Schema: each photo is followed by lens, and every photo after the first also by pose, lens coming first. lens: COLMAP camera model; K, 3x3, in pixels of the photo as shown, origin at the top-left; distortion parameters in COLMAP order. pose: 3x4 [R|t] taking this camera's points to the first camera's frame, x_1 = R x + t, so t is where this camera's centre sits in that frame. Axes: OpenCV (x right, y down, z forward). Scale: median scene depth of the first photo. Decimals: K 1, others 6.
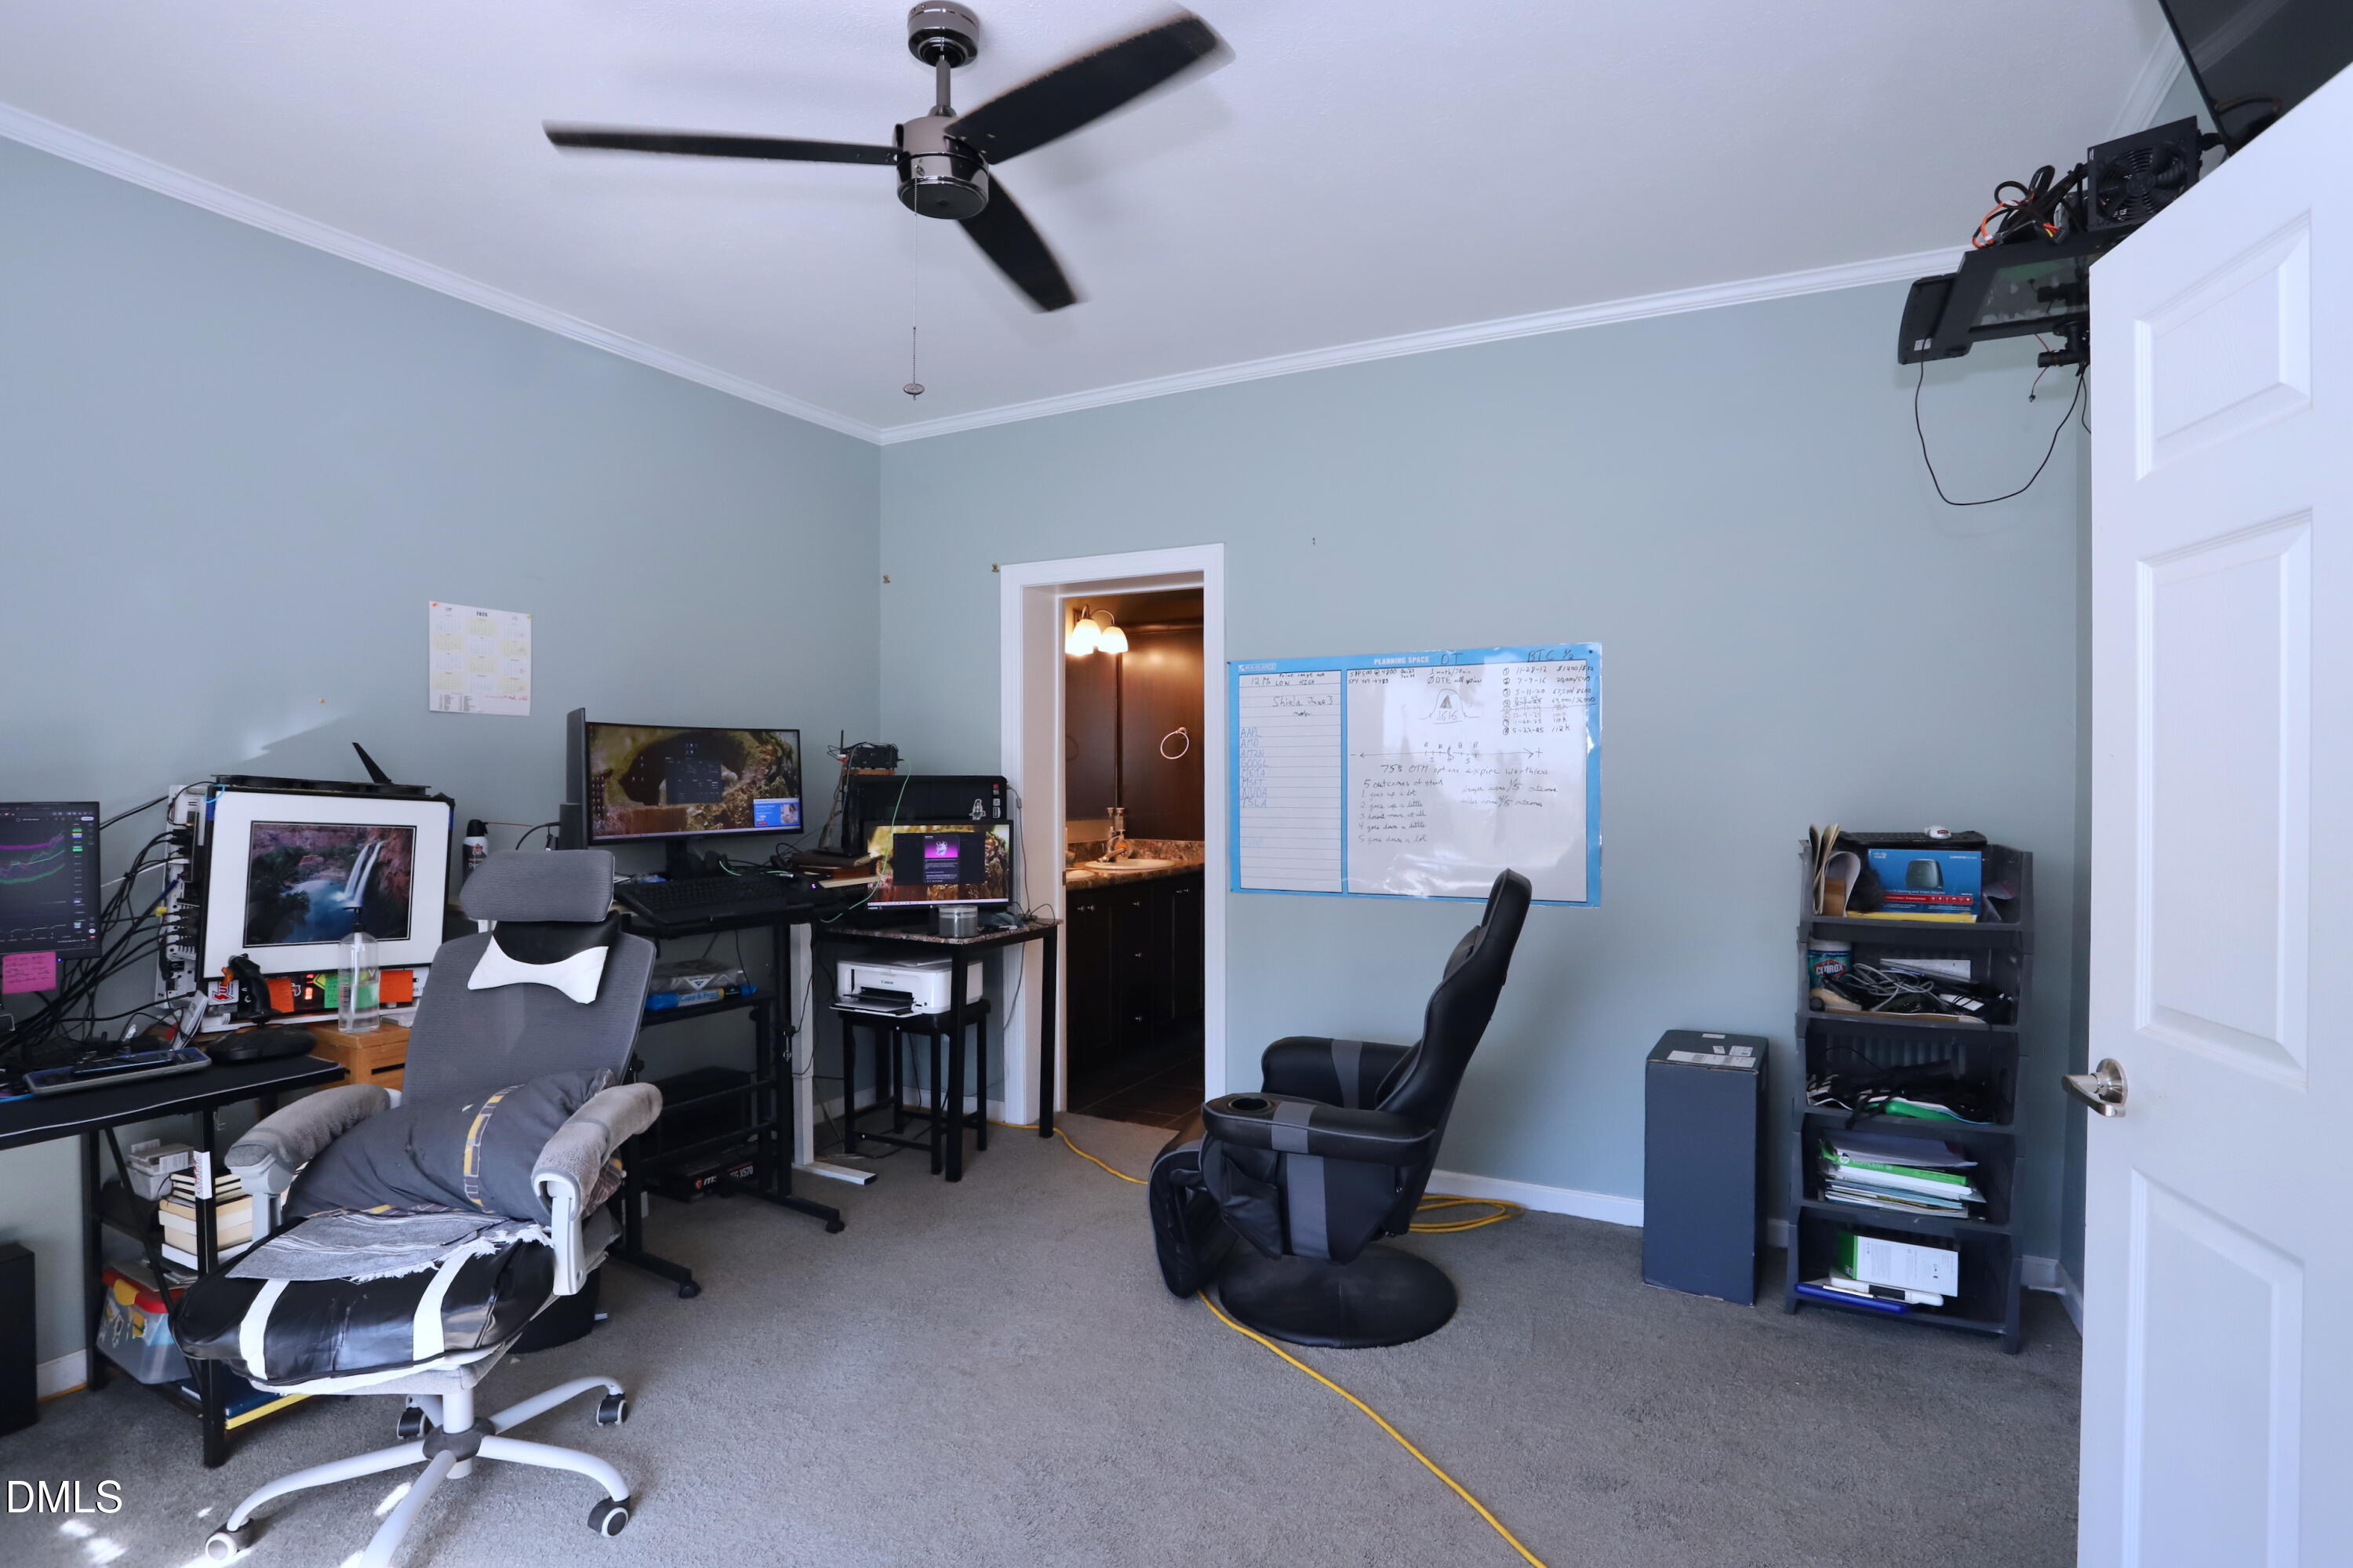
lens RADIAL K [[1191.8, 0, 1176.5], [0, 1191.8, 784.0], [0, 0, 1]] dist [0.000414, -0.000226]
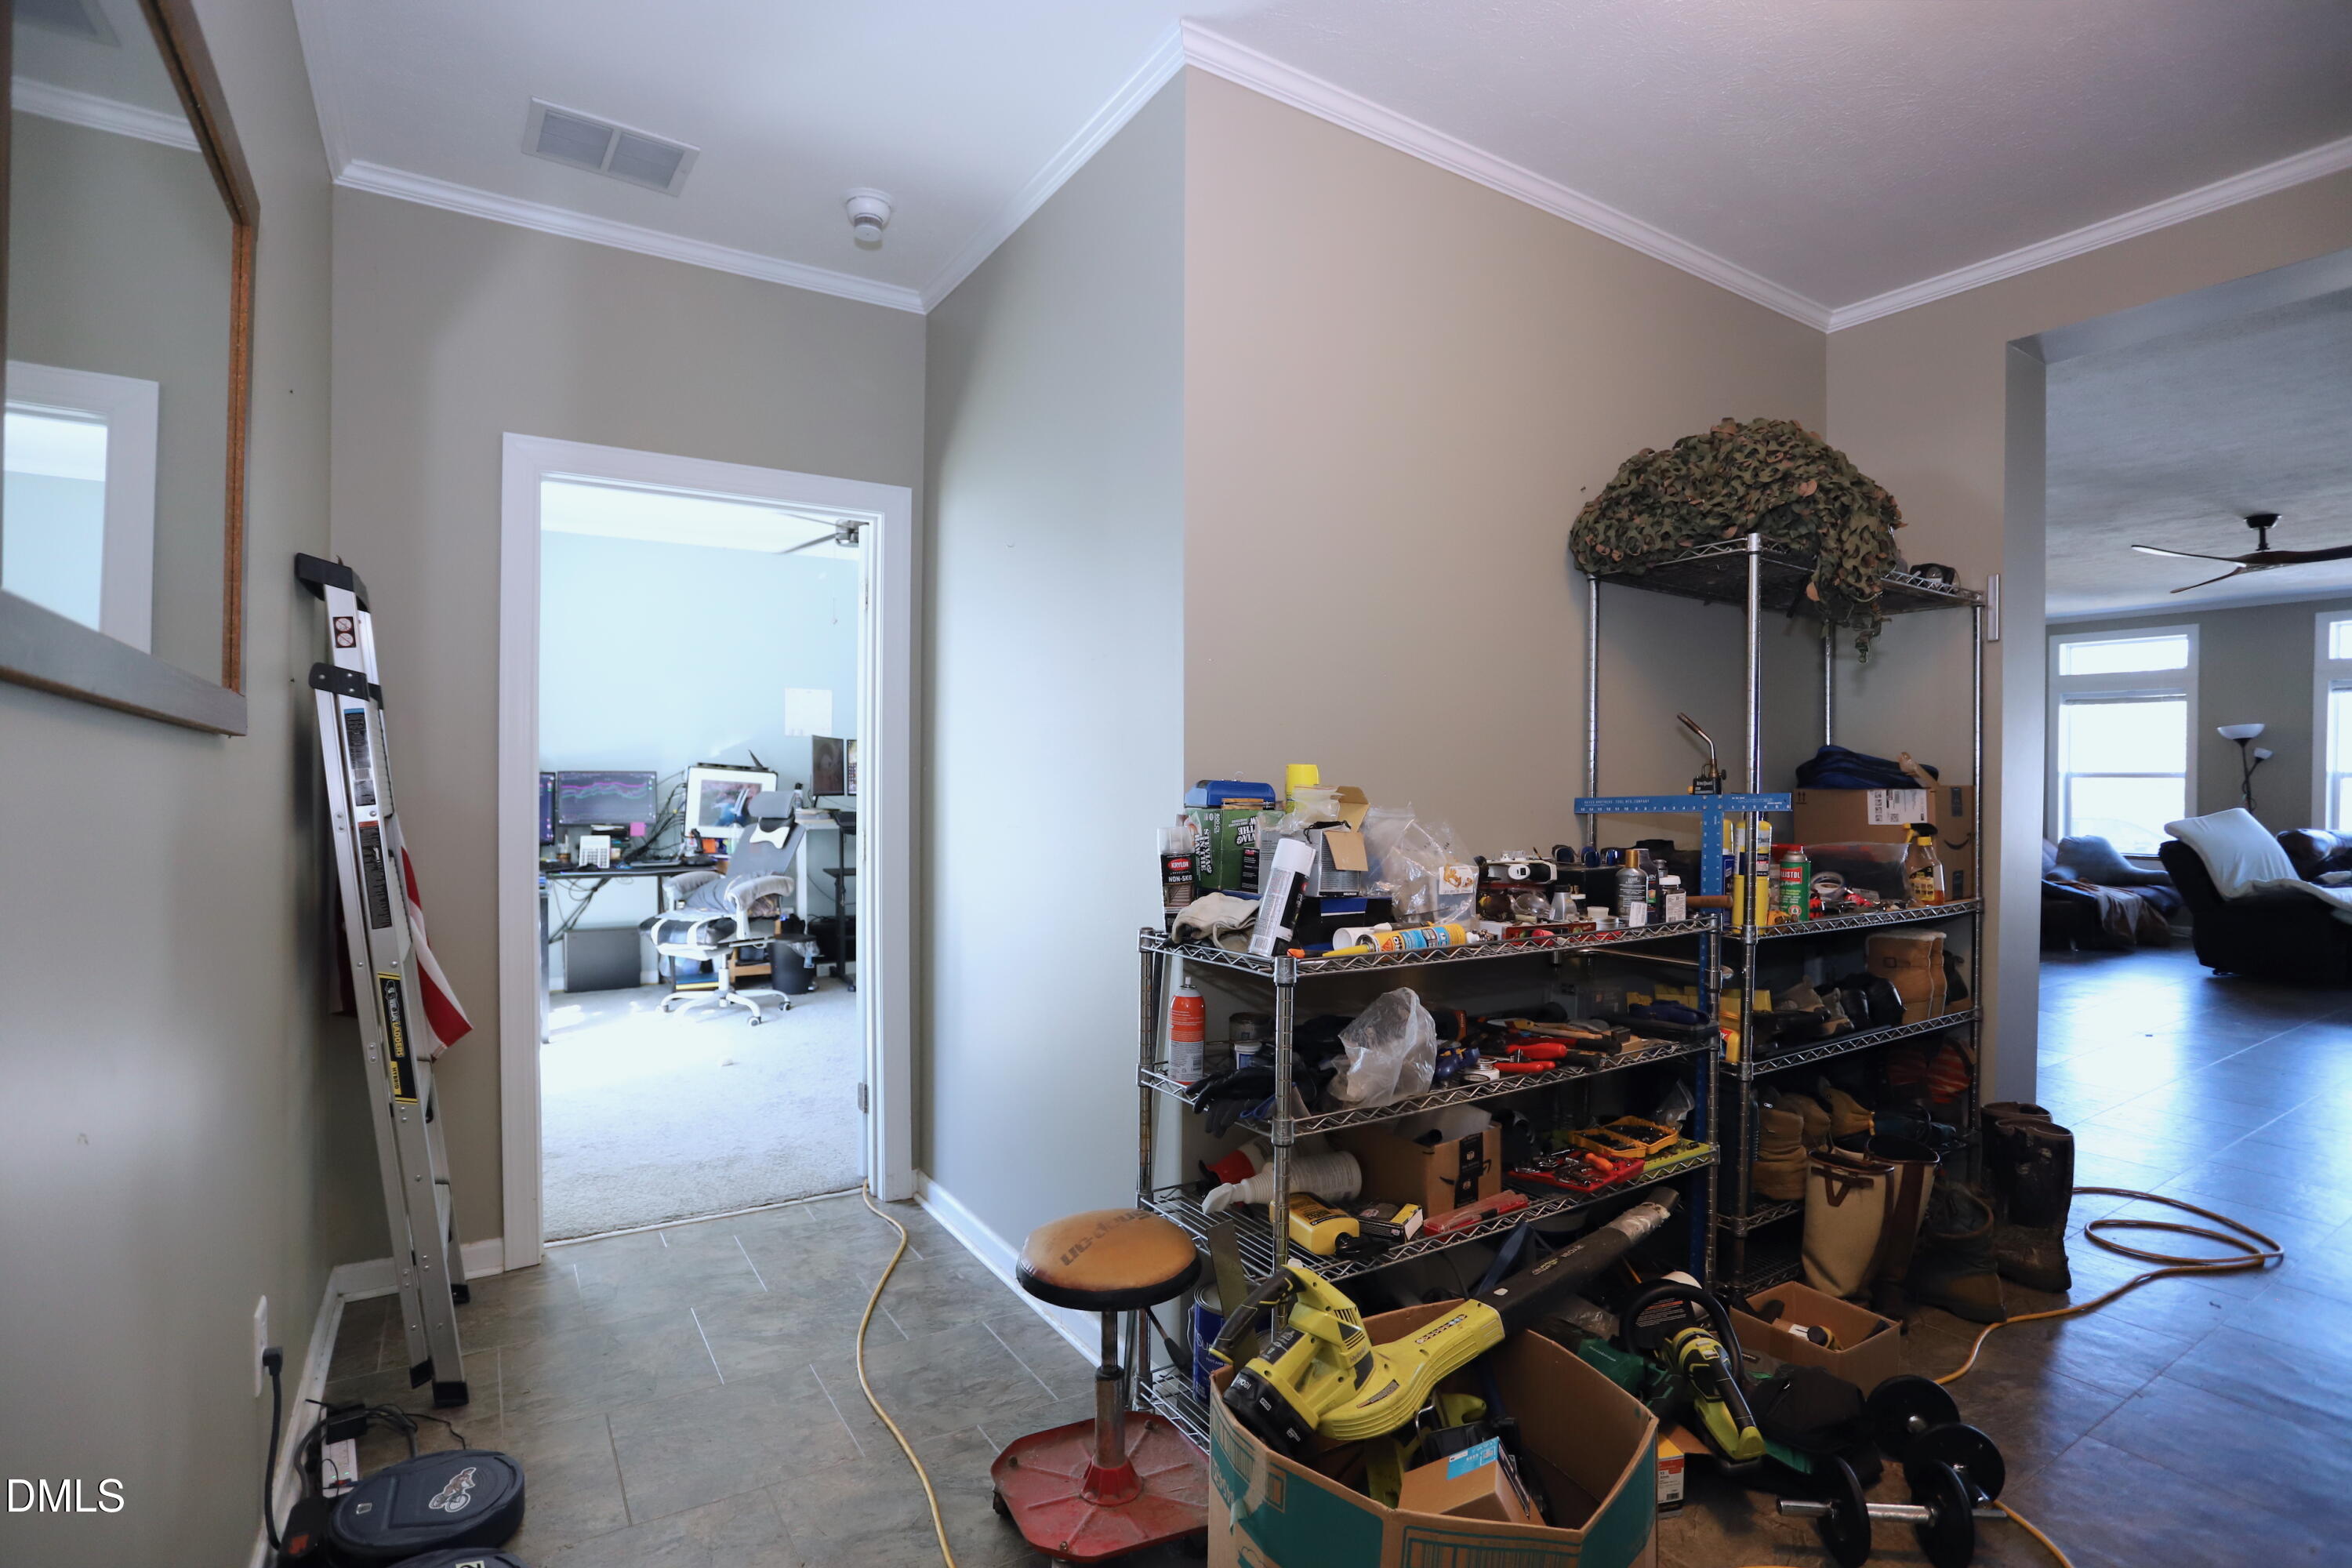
lens RADIAL K [[1148.6, 0, 1172.3], [0, 1148.6, 788.0], [0, 0, 1]] dist [-0.058664, 0.023372]
pose [[0.882781, 0.013835, -0.469581, 1.312336], [-0.013161, 0.999902, 0.004717, 0.024293], [0.469600, 0.002016, 0.882877, -0.733229]]
